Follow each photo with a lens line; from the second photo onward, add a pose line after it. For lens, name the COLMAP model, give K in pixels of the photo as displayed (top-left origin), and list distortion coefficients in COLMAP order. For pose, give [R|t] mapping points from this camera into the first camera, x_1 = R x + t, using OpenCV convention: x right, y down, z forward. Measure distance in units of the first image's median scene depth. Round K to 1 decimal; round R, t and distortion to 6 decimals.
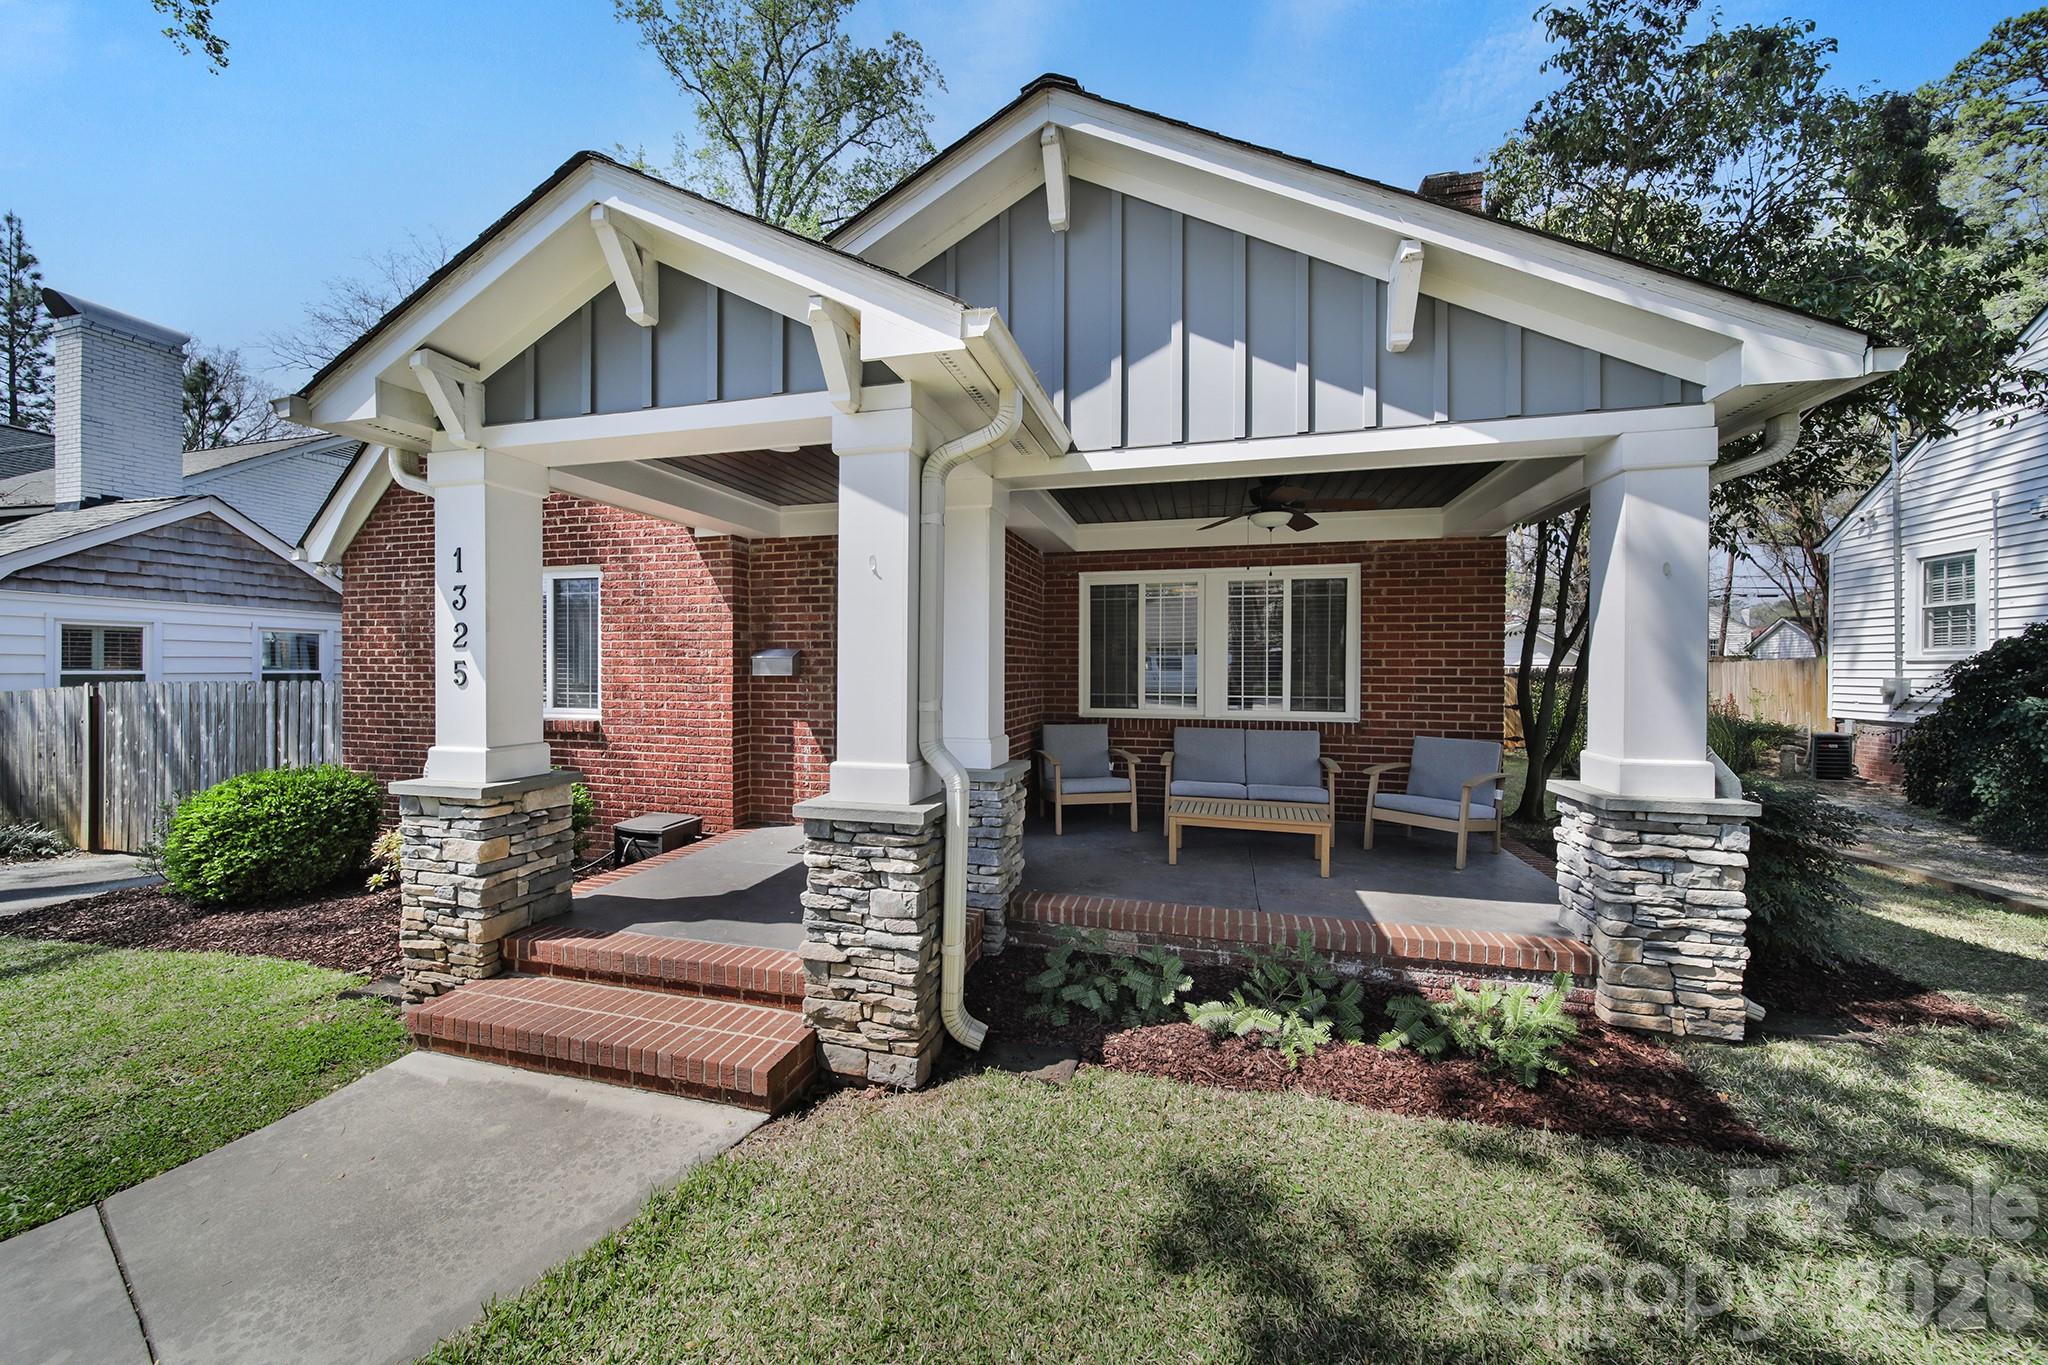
lens RADIAL K [[730.2, 0, 1023.3], [0, 730.2, 675.5], [0, 0, 1]] dist [-0.003021, -0.000860]
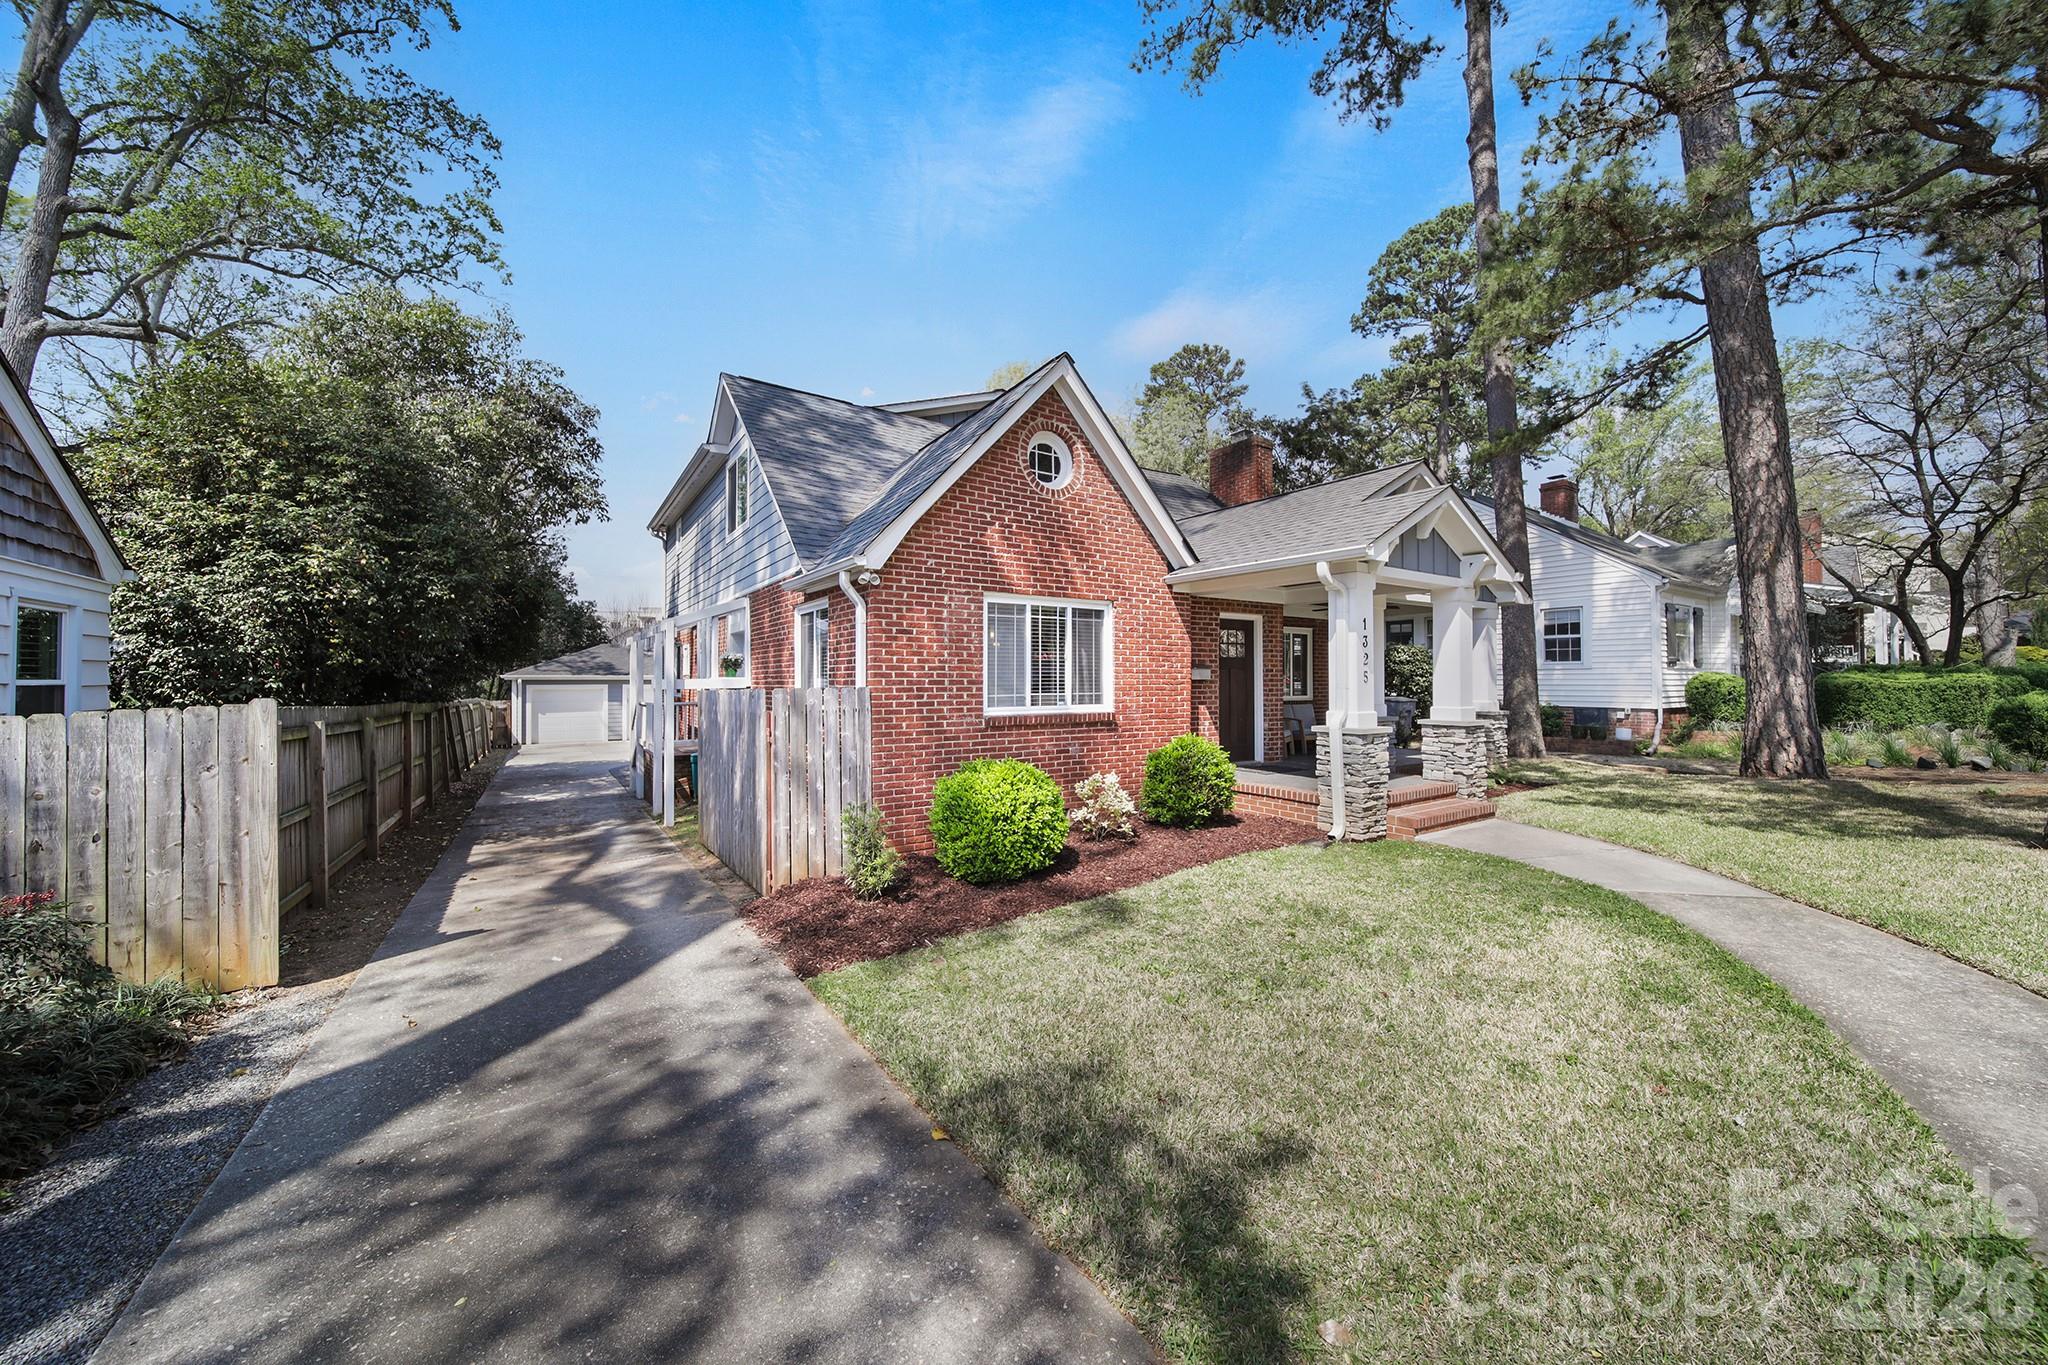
lens RADIAL K [[730.2, 0, 1024.5], [0, 730.2, 680.7], [0, 0, 1]] dist [-0.003021, -0.000860]
pose [[0.666542, -0.003116, 0.745461, -1.600729], [0.006673, 0.999976, -0.001788, 0.002165], [-0.745437, 0.006166, 0.666547, 0.169801]]
